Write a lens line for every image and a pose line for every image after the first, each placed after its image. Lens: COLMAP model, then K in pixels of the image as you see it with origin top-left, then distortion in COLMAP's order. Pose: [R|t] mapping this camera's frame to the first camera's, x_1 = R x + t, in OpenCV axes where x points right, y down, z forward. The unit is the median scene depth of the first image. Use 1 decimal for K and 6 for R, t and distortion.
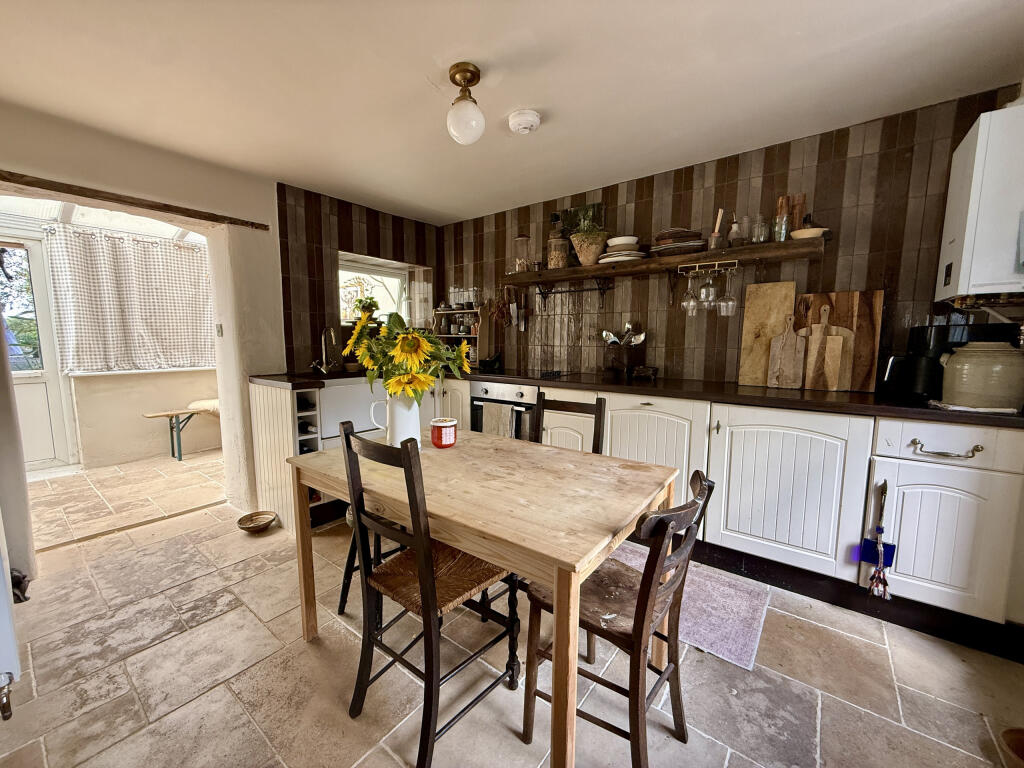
lens RADIAL K [[407.0, 0, 509.4], [0, 407.0, 383.3], [0, 0, 1]] dist [-0.000281, -0.000185]
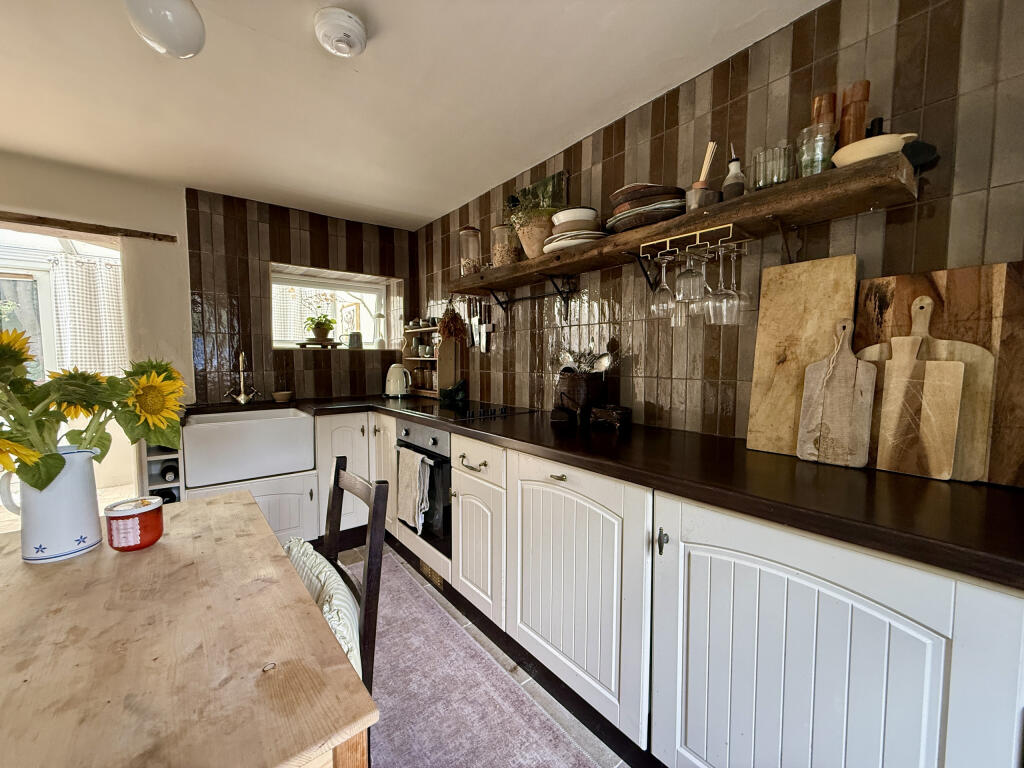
lens RADIAL K [[407.0, 0, 509.4], [0, 407.0, 383.3], [0, 0, 1]] dist [-0.000281, -0.000185]
pose [[0.971689, 0.009697, -0.236063, 0.336677], [-0.020802, 0.998788, -0.044599, -0.046966], [0.235345, 0.048247, 0.970714, 0.341061]]
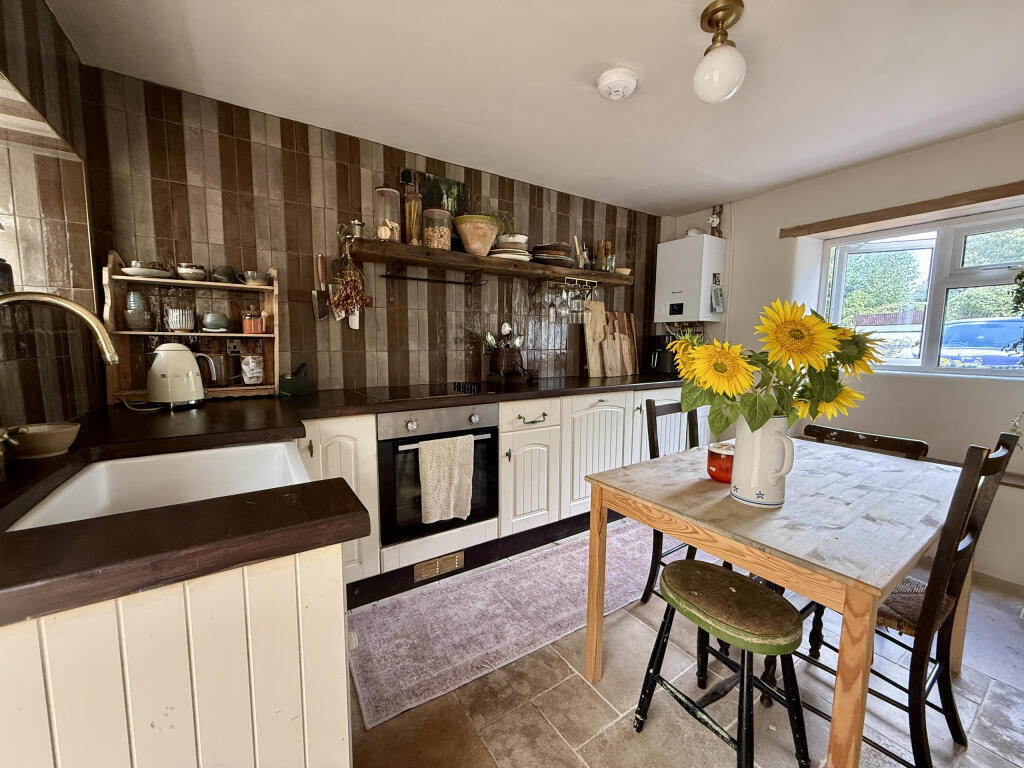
lens RADIAL K [[407.0, 0, 509.4], [0, 407.0, 383.3], [0, 0, 1]] dist [-0.000281, -0.000185]
pose [[0.323198, -0.096567, 0.941392, -0.655447], [0.099255, 0.992752, 0.067759, -0.080338], [-0.941112, 0.071539, 0.330440, 0.720870]]
